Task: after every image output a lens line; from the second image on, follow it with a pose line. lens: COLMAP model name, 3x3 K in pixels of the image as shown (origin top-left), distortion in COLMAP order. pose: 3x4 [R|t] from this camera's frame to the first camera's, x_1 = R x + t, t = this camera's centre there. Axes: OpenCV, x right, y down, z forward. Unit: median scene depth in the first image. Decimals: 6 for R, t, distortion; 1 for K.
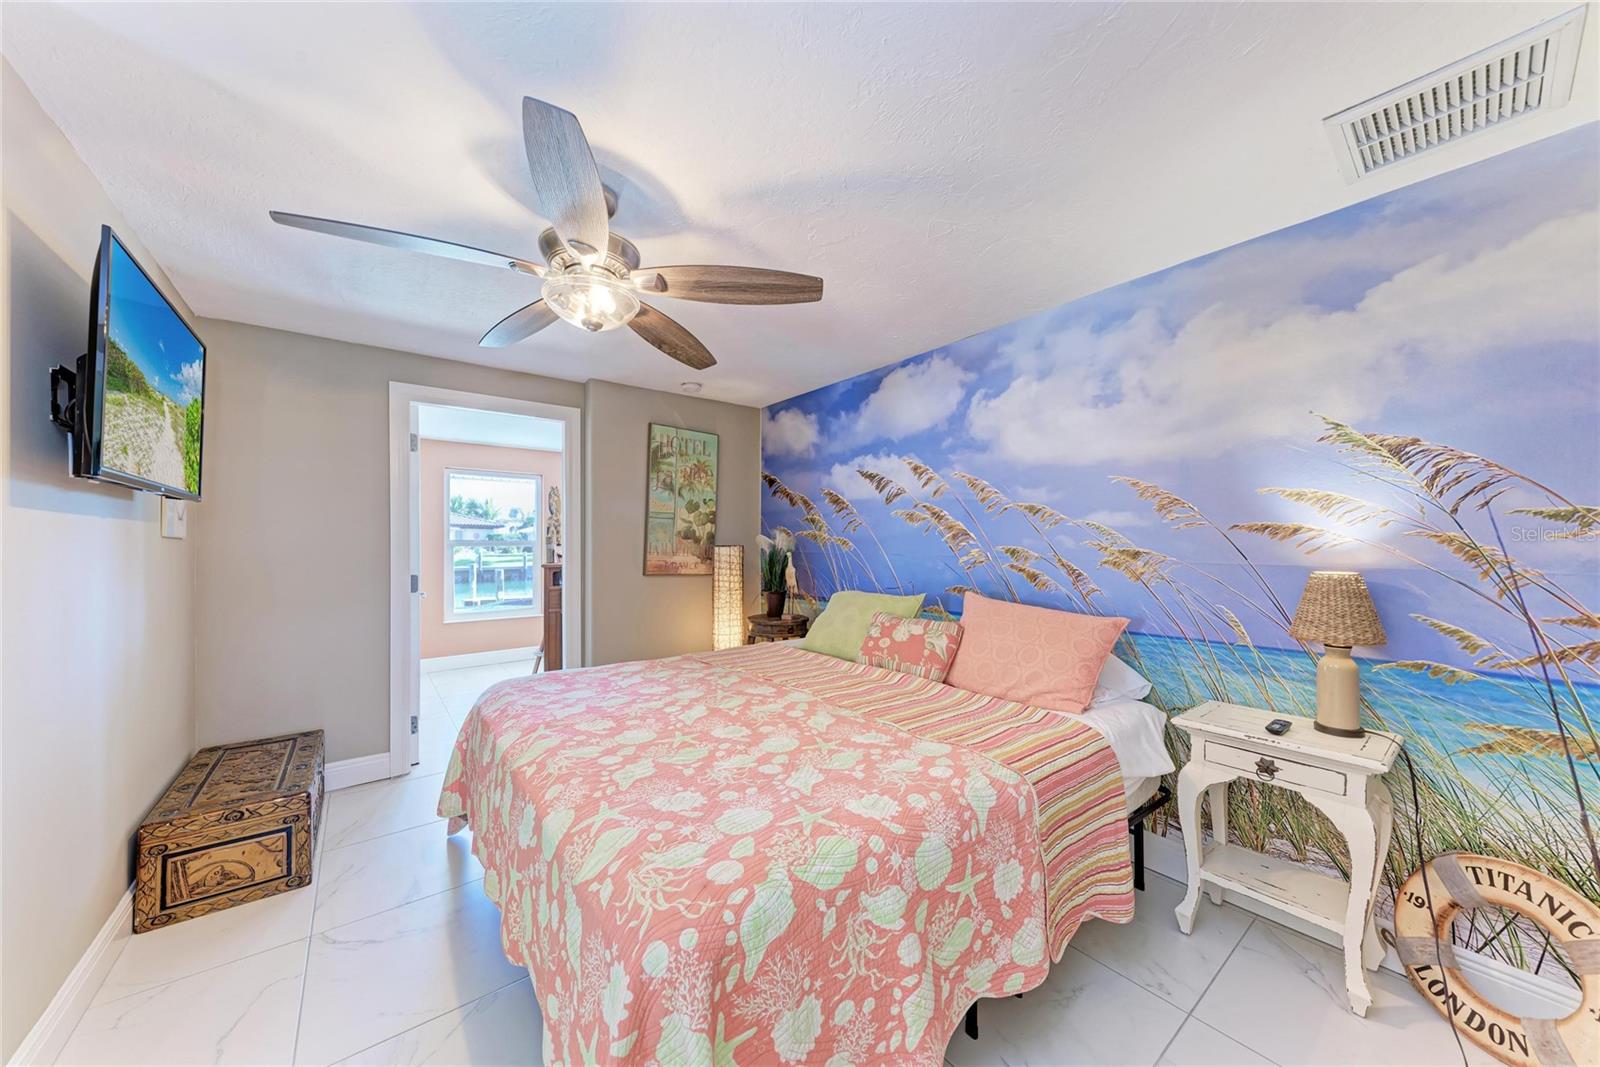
lens RADIAL K [[550.2, 0, 801.4], [0, 550.2, 536.1], [0, 0, 1]] dist [0.014356, -0.003461]
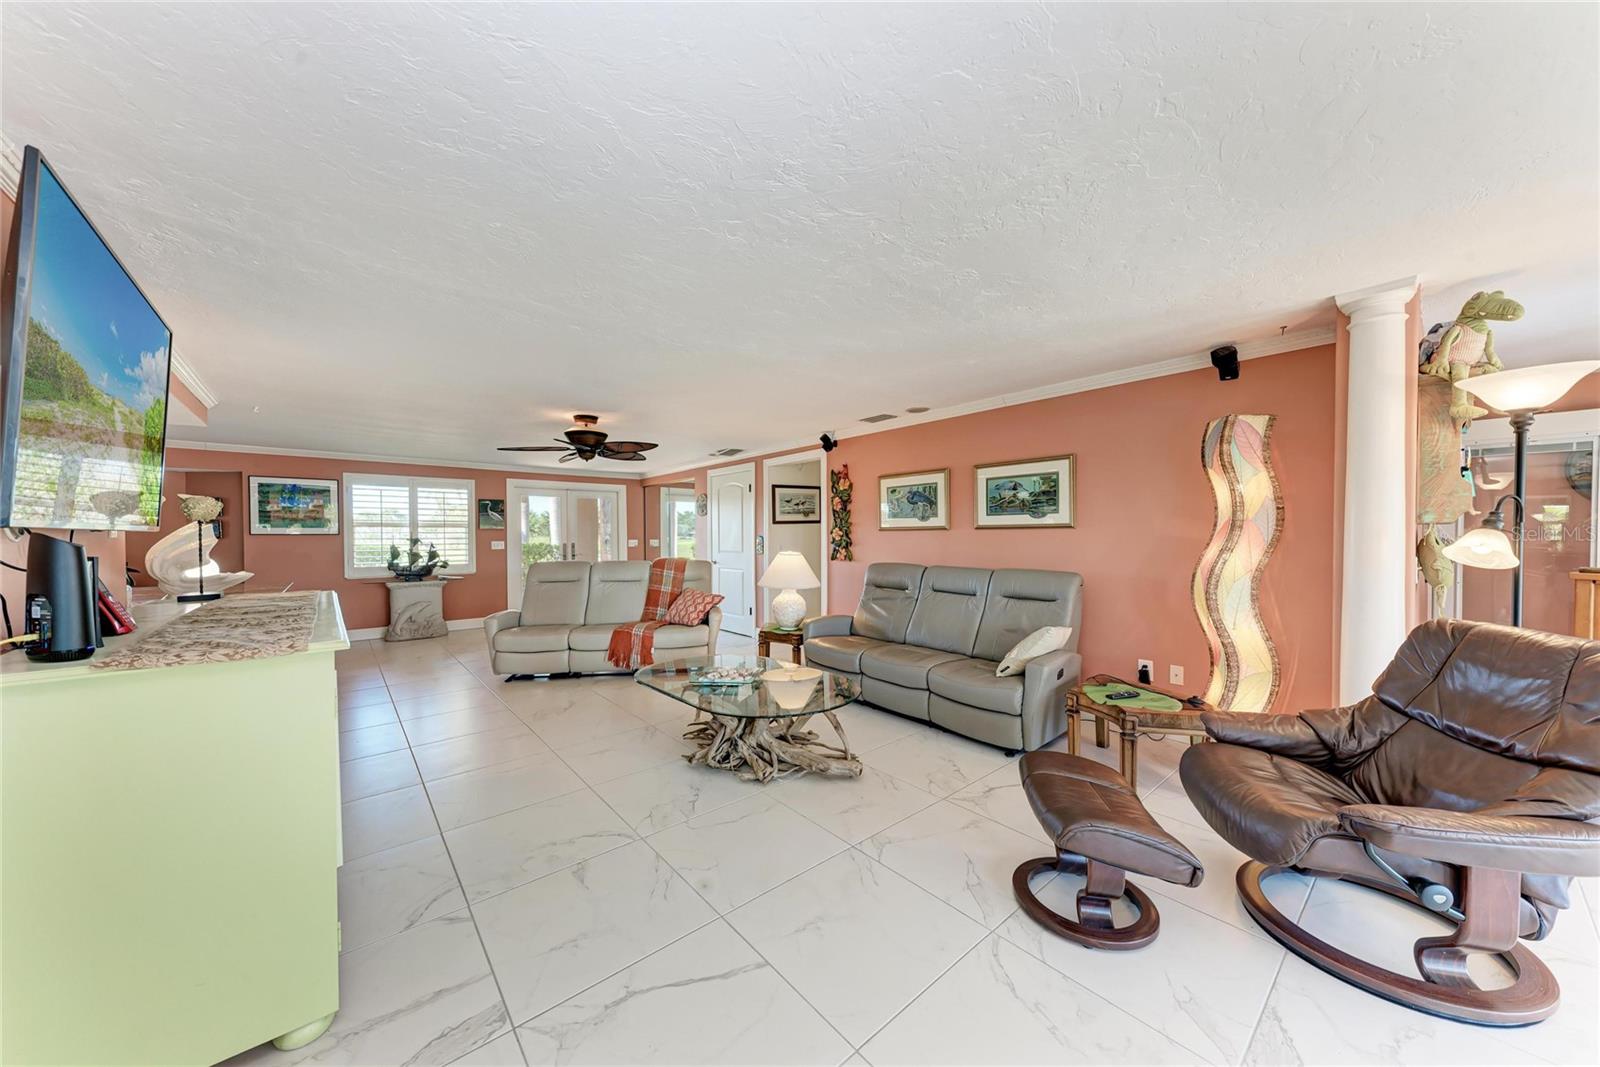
lens RADIAL K [[550.2, 0, 803.6], [0, 550.2, 544.9], [0, 0, 1]] dist [0.014356, -0.003461]
pose [[0.999213, 0.003951, 0.039462, -0.239744], [-0.005064, 0.999591, 0.028154, -0.076950], [-0.039335, -0.028332, 0.998824, 0.204602]]
